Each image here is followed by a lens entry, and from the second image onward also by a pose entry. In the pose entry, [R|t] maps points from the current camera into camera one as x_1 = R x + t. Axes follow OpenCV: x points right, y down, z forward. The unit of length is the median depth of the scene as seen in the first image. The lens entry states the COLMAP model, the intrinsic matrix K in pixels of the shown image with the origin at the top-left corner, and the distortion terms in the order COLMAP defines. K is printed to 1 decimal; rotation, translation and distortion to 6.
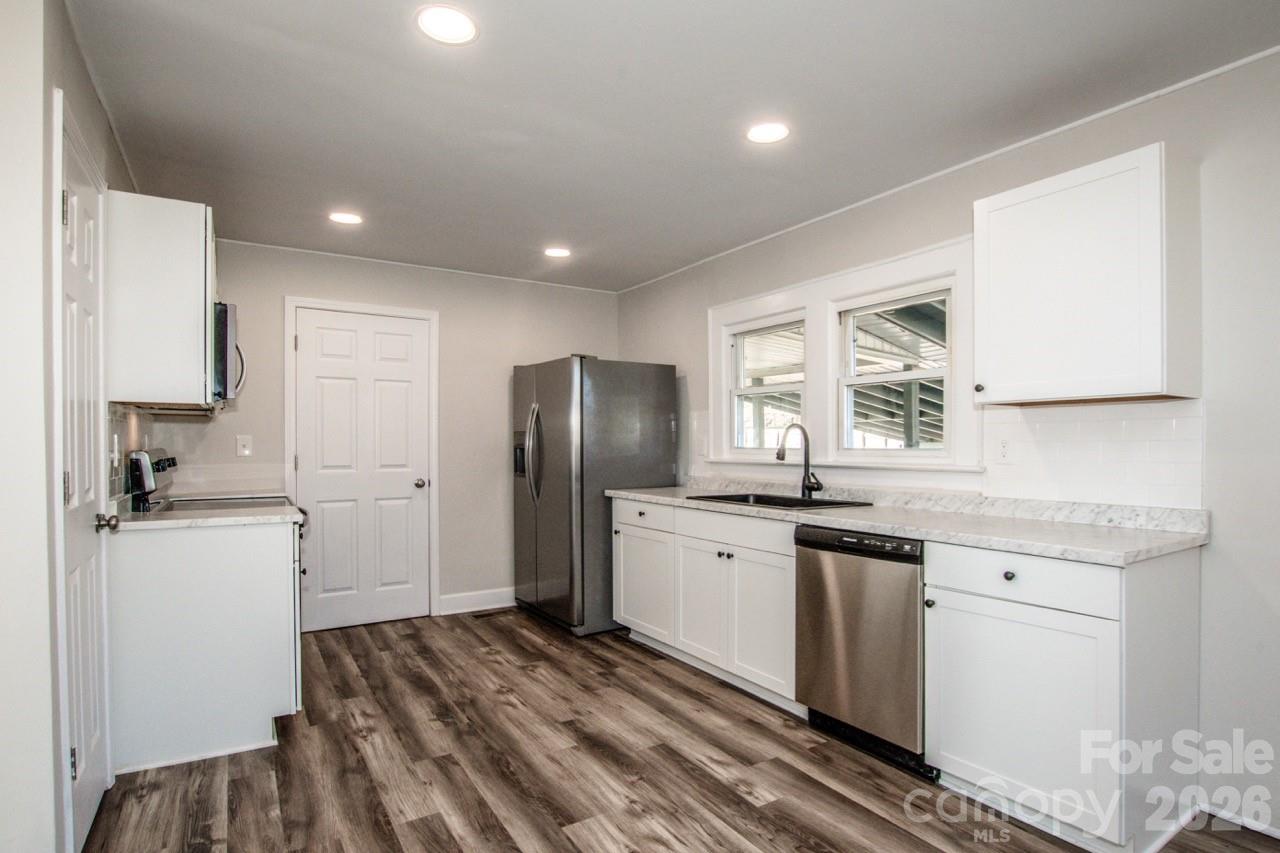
lens RADIAL K [[670.3, 0, 664.5], [0, 670.3, 442.2], [0, 0, 1]] dist [-0.029004, 0.000345]
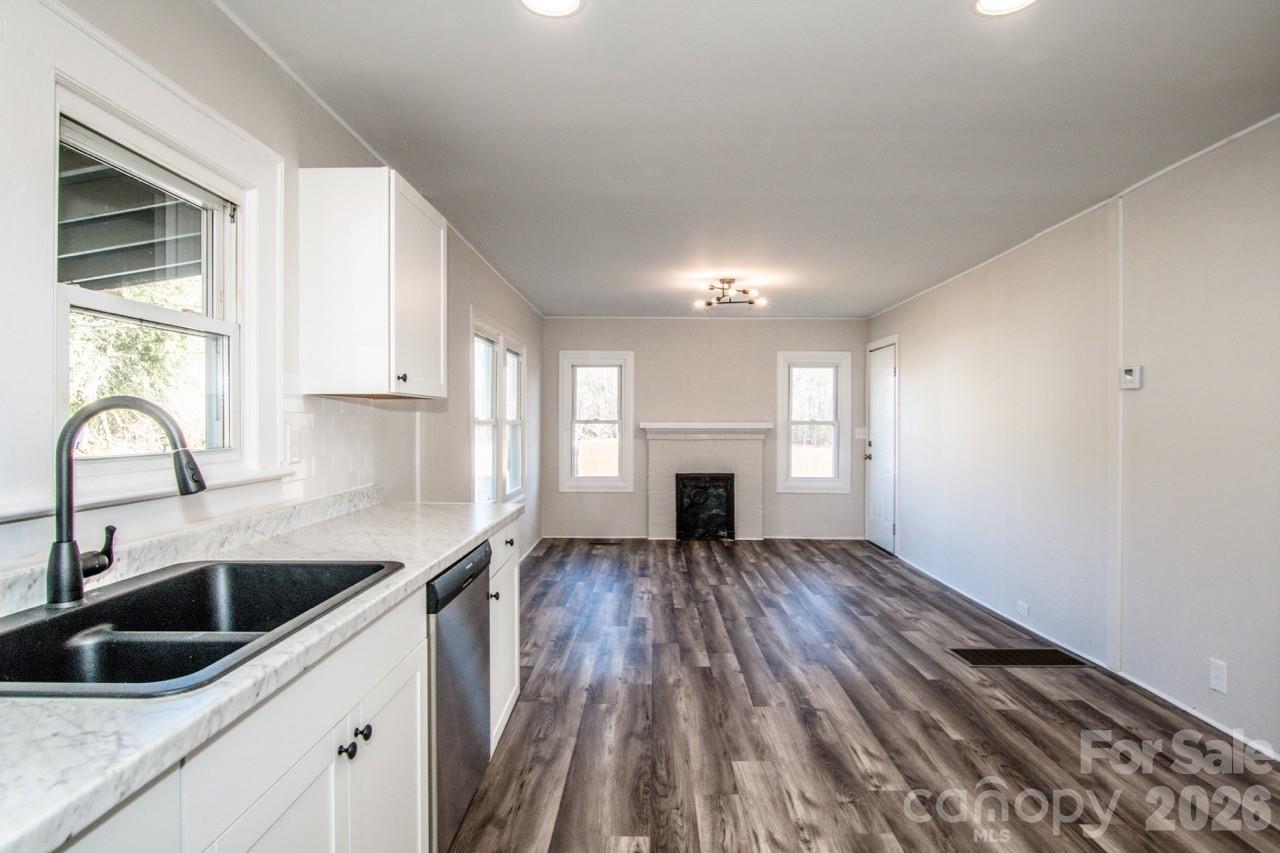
lens RADIAL K [[708.7, 0, 638.7], [0, 708.7, 426.5], [0, 0, 1]] dist [-0.017449, 0.000974]
pose [[-0.826212, -0.004292, 0.563342, -0.245068], [-0.002207, 0.999988, 0.004381, -0.012223], [-0.563354, 0.002376, -0.826212, 1.134634]]
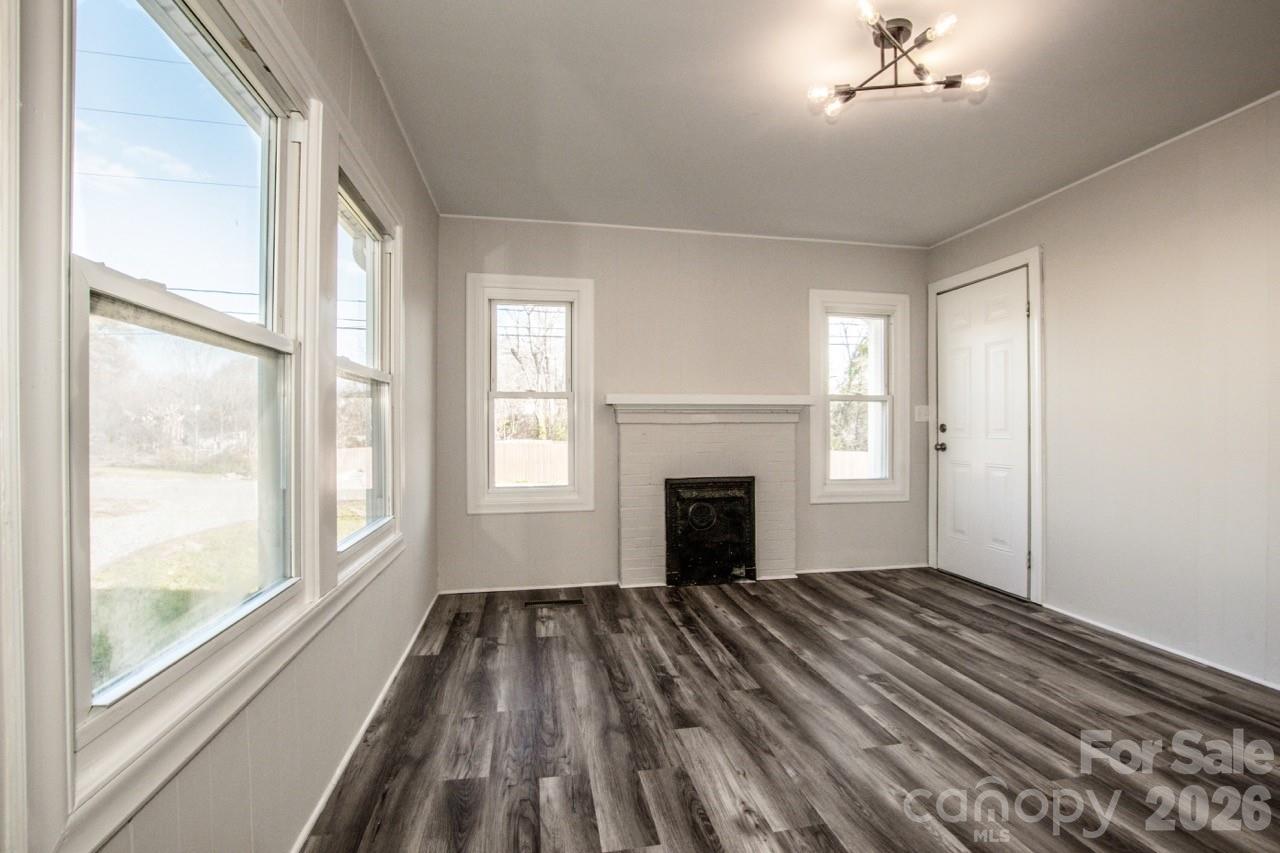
lens RADIAL K [[577.1, 0, 639.2], [0, 577.1, 423.7], [0, 0, 1]] dist [-0.032001, 0.000903]
pose [[-0.923505, 0.008006, 0.383503, 0.494042], [0.004585, 0.999941, -0.009832, 0.047245], [-0.383559, -0.007322, -0.923487, 0.319148]]
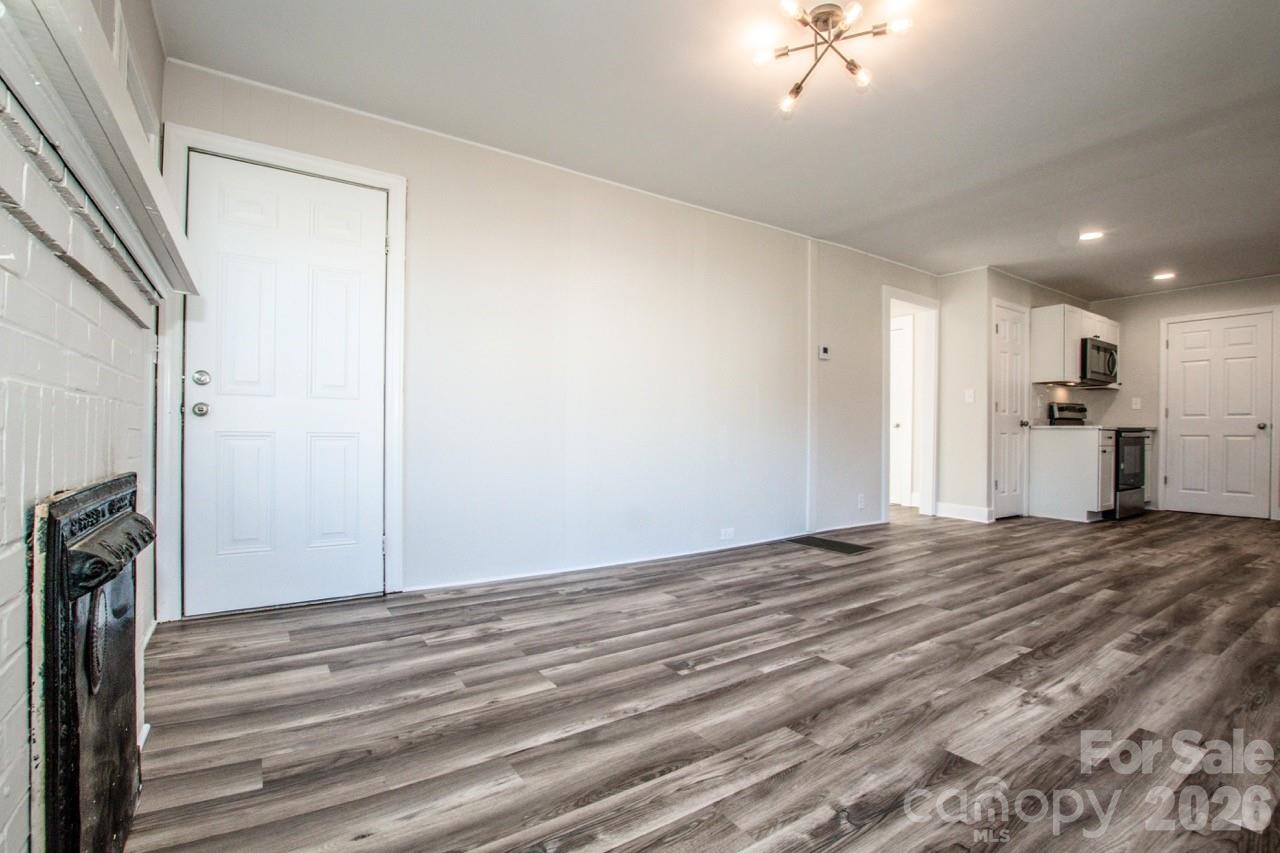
lens RADIAL K [[582.1, 0, 656.6], [0, 582.1, 435.1], [0, 0, 1]] dist [-0.031097, -0.000191]
pose [[0.026626, 0.004106, -0.999637, 1.075364], [-0.006835, 0.999969, 0.003926, 0.111474], [0.999622, 0.006728, 0.026654, -0.460532]]
